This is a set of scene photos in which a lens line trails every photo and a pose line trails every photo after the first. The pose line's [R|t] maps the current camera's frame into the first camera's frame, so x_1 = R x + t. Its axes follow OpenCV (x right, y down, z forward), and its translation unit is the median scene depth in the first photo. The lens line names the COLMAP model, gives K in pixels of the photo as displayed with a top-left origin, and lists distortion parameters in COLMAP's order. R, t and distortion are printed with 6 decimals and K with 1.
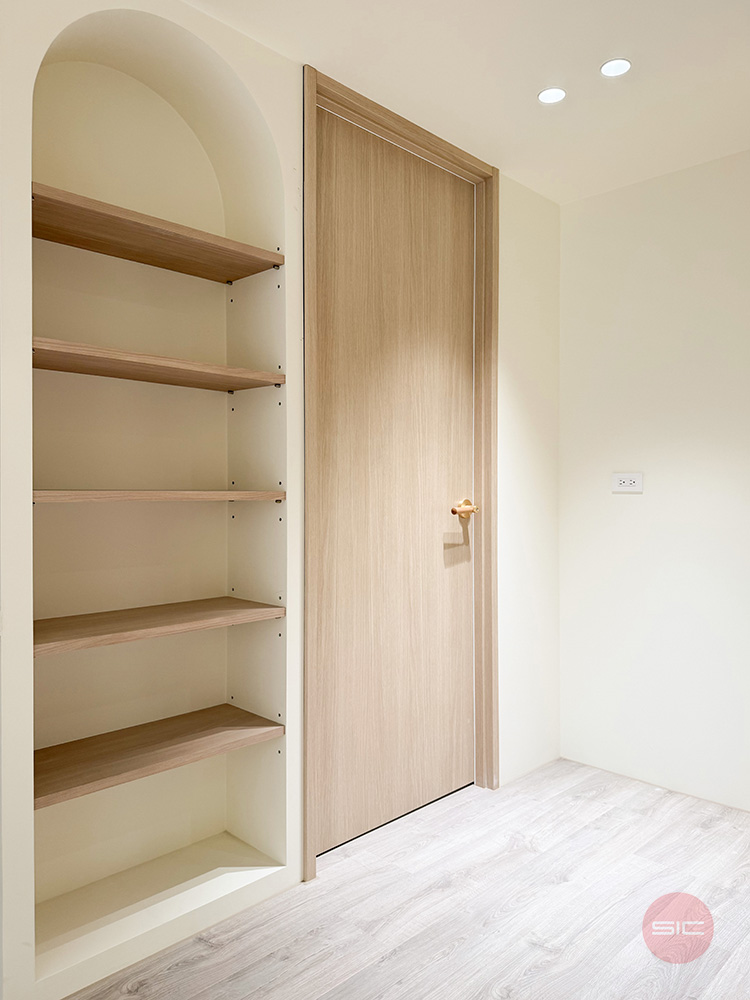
lens RADIAL K [[710.1, 0, 363.6], [0, 710.1, 479.4], [0, 0, 1]] dist [0.049267, -0.063131]
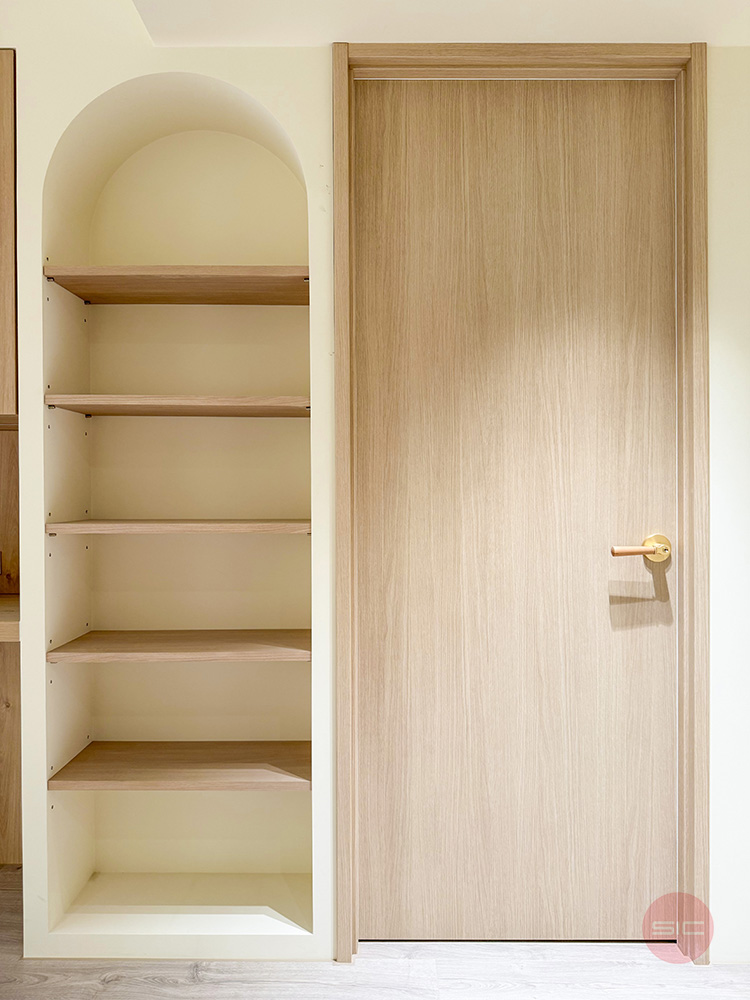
lens RADIAL K [[710.1, 0, 370.2], [0, 710.1, 488.3], [0, 0, 1]] dist [0.049267, -0.063131]
pose [[0.711332, -0.006249, -0.702828, 0.504608], [0.011305, 0.999933, 0.002552, -0.026403], [0.702765, -0.009761, 0.711355, 0.347985]]
